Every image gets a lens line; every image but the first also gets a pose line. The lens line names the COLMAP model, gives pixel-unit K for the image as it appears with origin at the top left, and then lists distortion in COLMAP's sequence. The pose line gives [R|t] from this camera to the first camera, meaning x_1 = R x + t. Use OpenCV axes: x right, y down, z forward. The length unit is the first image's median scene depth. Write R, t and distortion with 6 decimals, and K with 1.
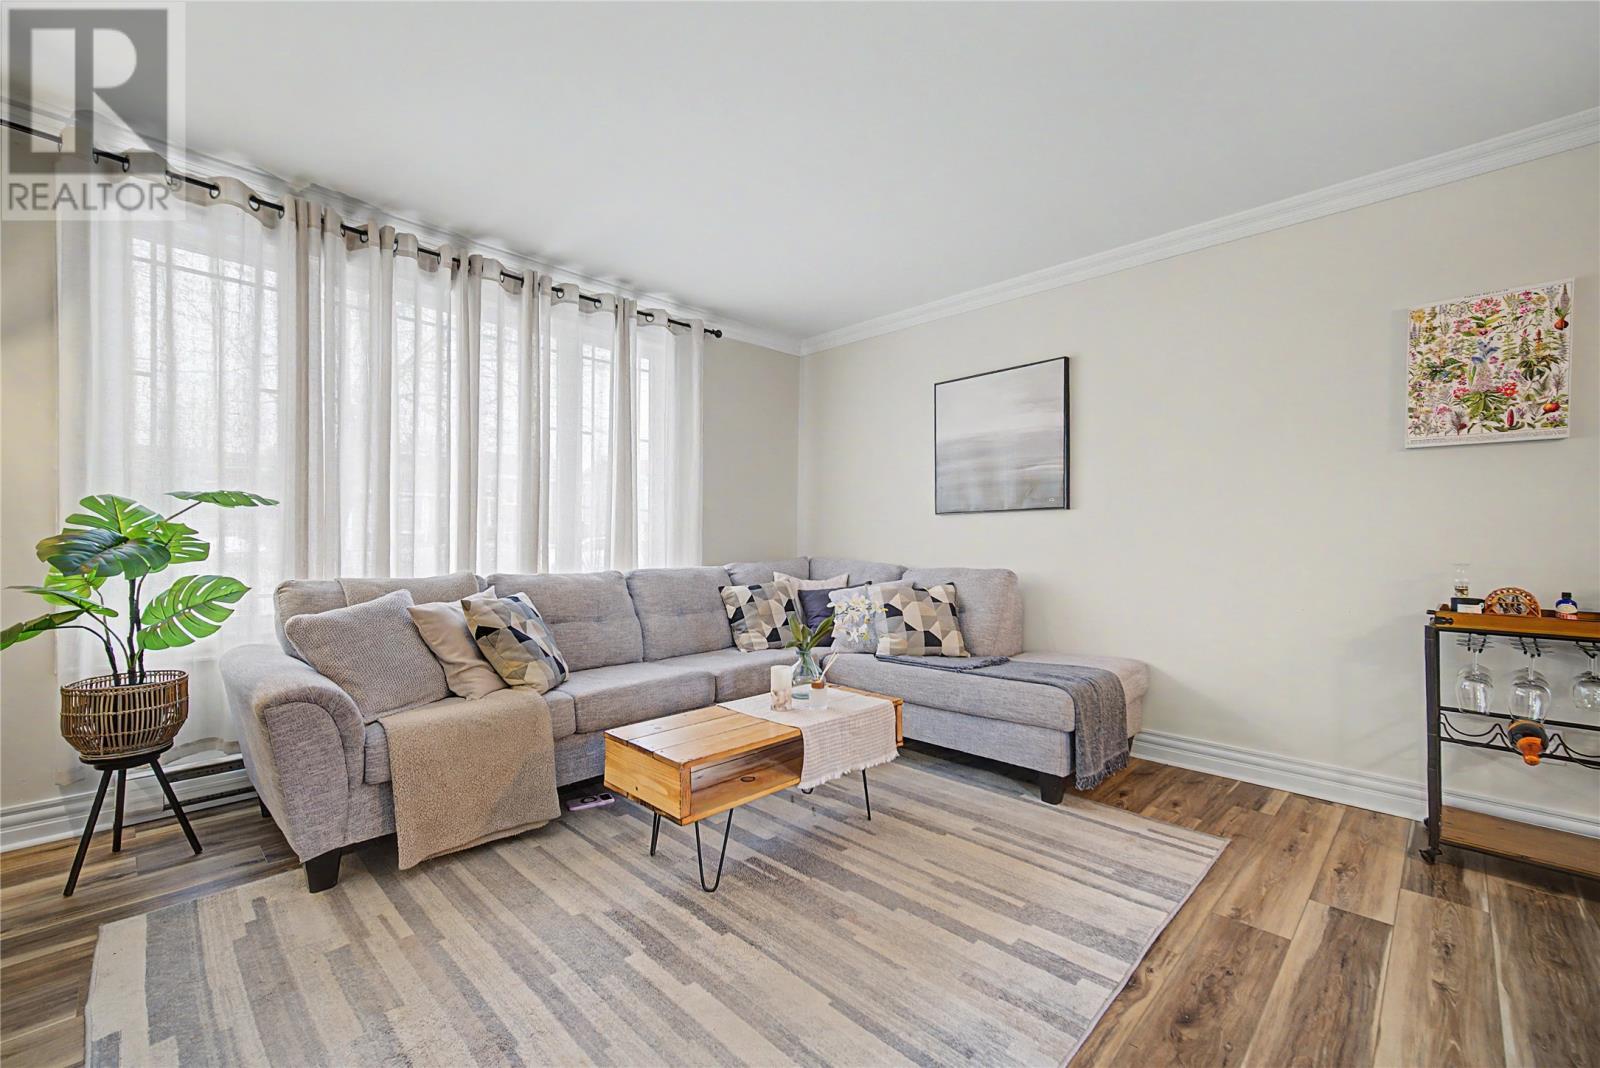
lens RADIAL K [[663.0, 0, 798.6], [0, 663.0, 520.7], [0, 0, 1]] dist [0.012202, 0.000701]
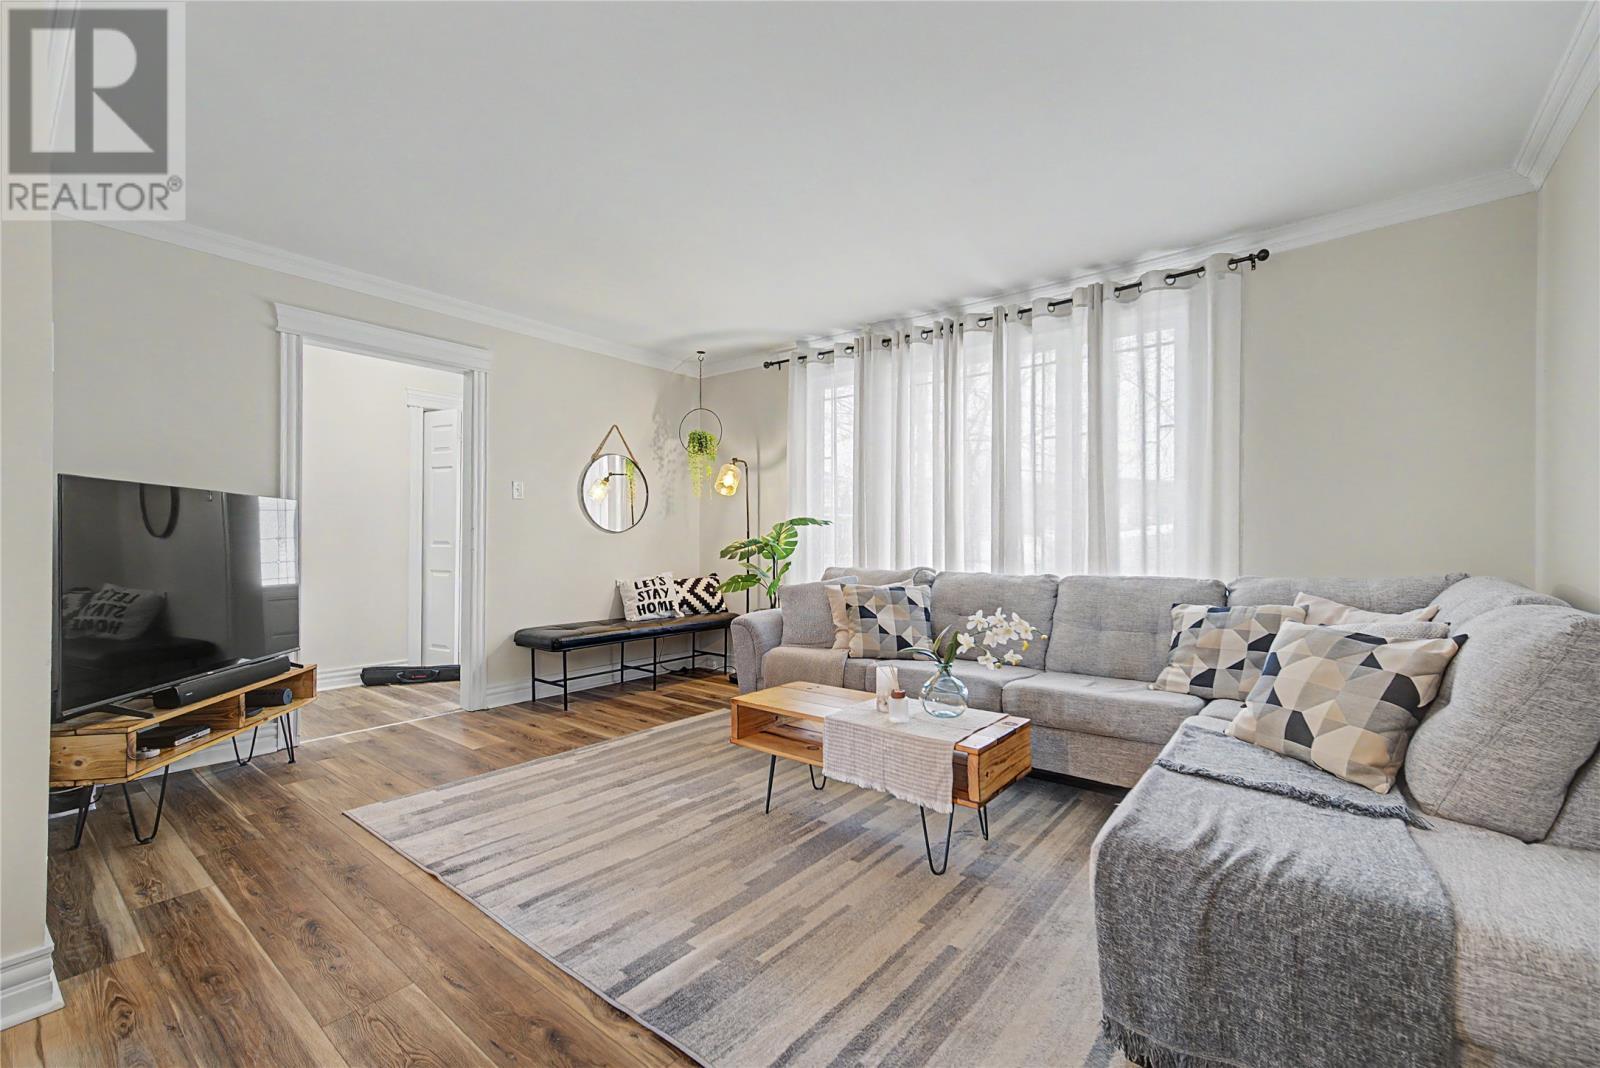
lens RADIAL K [[663.0, 0, 798.6], [0, 663.0, 520.7], [0, 0, 1]] dist [0.012202, 0.000701]
pose [[0.100492, -0.038945, -0.994175, 0.974233], [0.029099, 0.998921, -0.036190, 0.028413], [0.994512, -0.025293, 0.101517, 0.773395]]
